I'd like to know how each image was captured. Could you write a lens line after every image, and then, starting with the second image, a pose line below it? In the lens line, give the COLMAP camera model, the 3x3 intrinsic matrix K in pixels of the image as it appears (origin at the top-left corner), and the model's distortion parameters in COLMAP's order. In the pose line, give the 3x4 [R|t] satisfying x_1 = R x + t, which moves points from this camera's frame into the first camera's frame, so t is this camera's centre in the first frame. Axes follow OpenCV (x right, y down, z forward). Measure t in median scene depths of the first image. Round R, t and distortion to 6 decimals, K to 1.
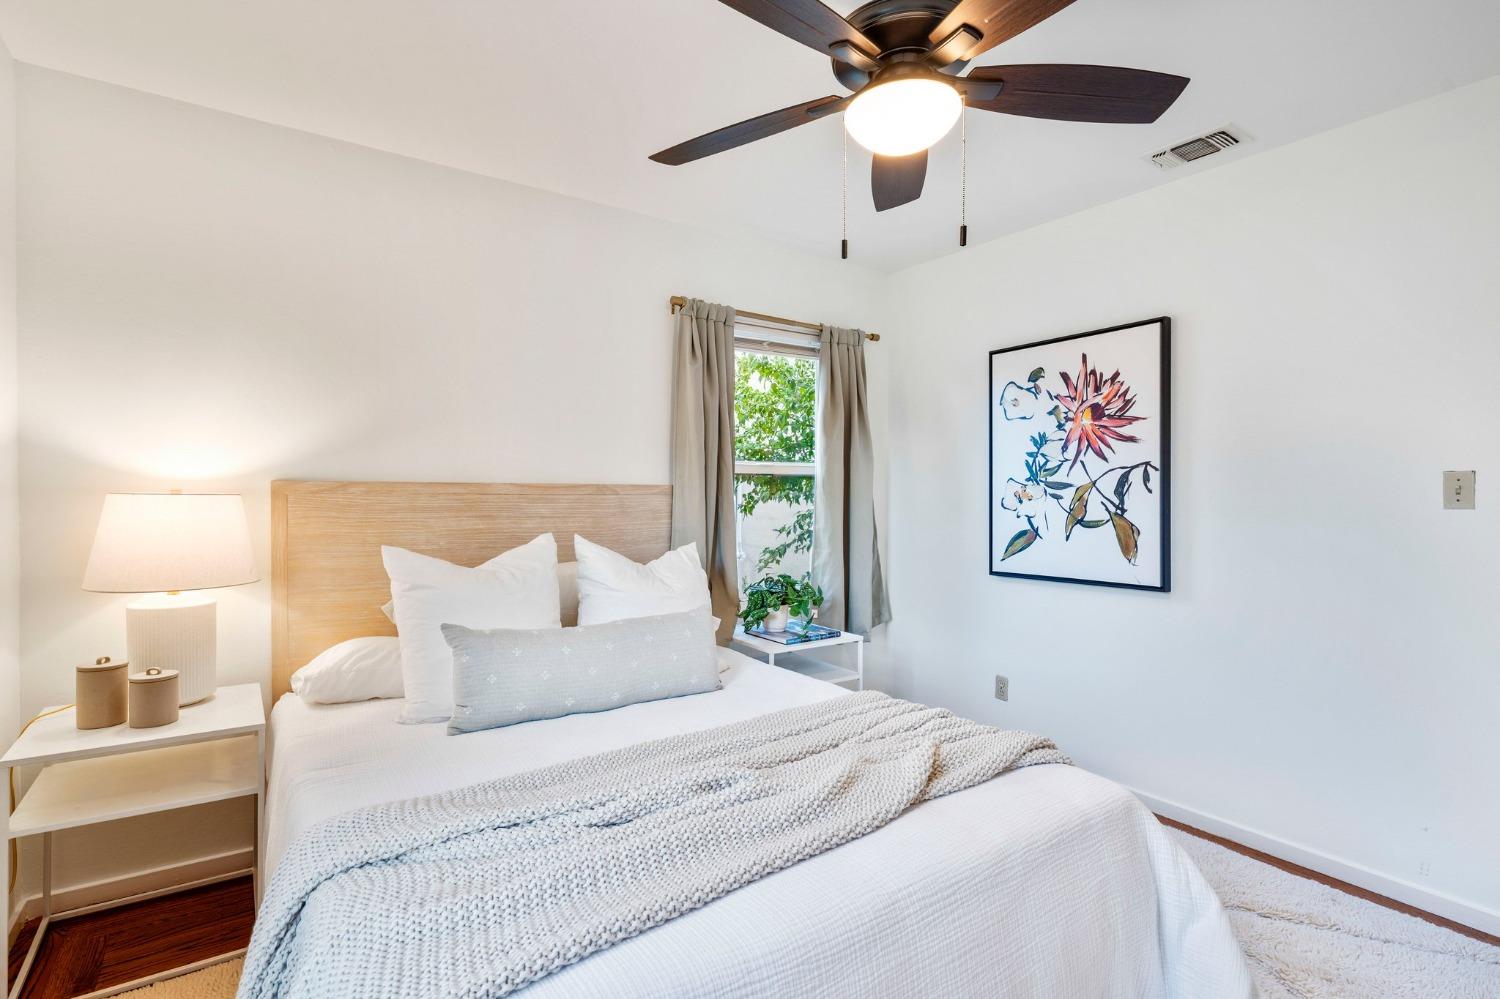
lens RADIAL K [[722.8, 0, 754.5], [0, 722.8, 494.2], [0, 0, 1]] dist [0.000250, -0.000260]
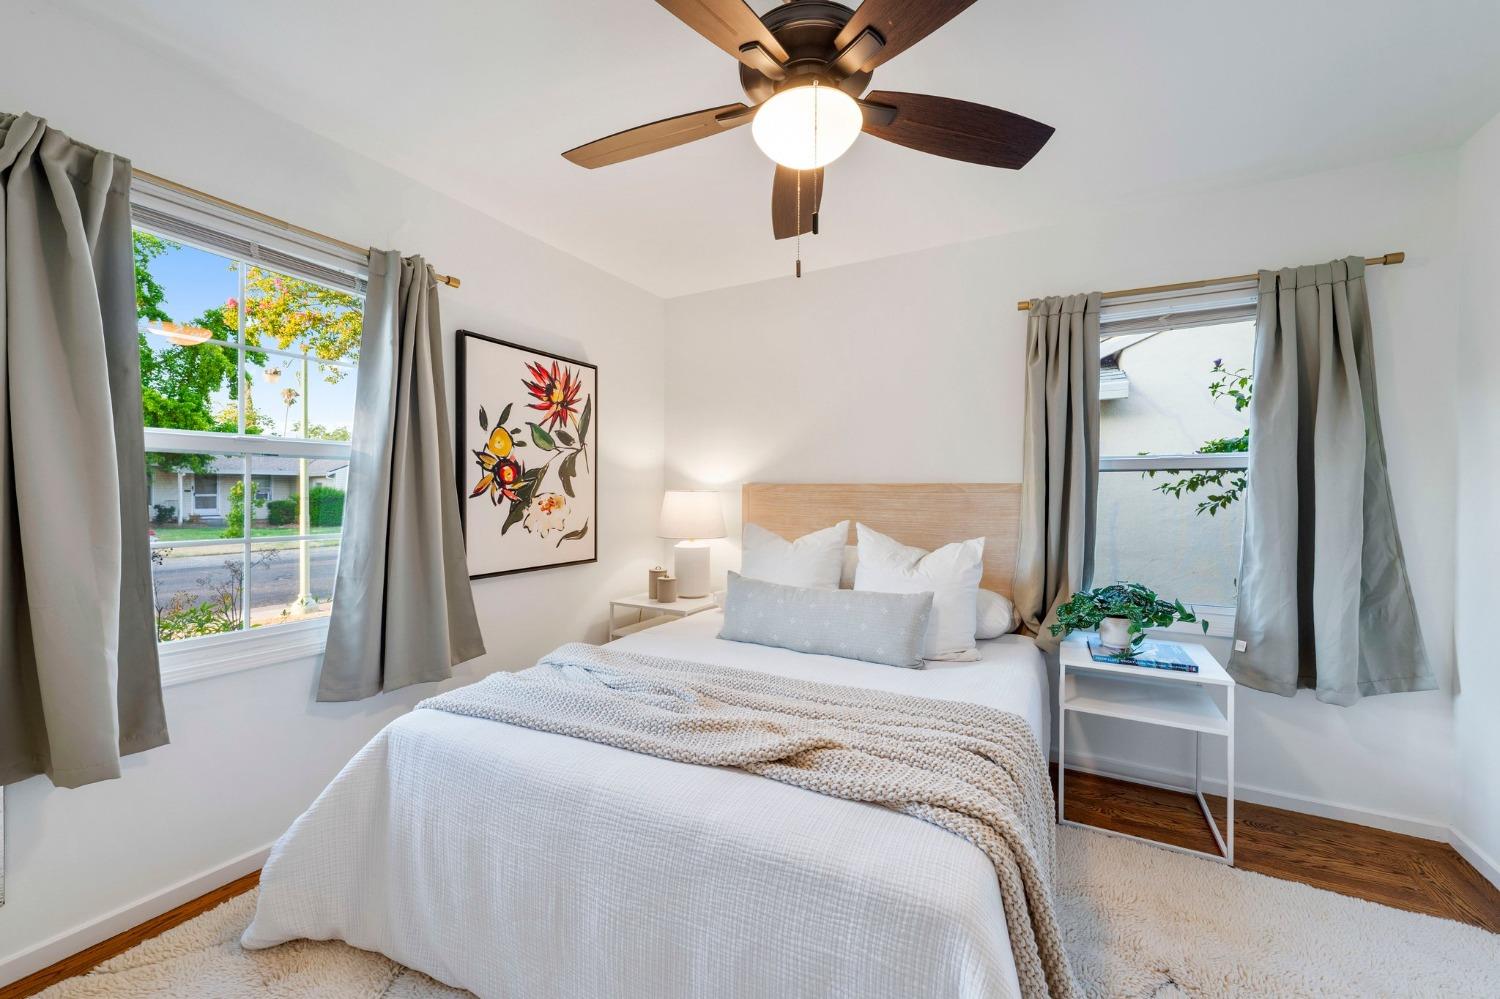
lens RADIAL K [[583.6, 0, 753.5], [0, 583.6, 494.8], [0, 0, 1]] dist [-0.006311, 0.000174]
pose [[0.446680, 0.004186, -0.894684, 0.606205], [-0.003595, 0.999989, 0.002884, 0.003847], [0.894687, 0.001928, 0.446690, 0.365406]]
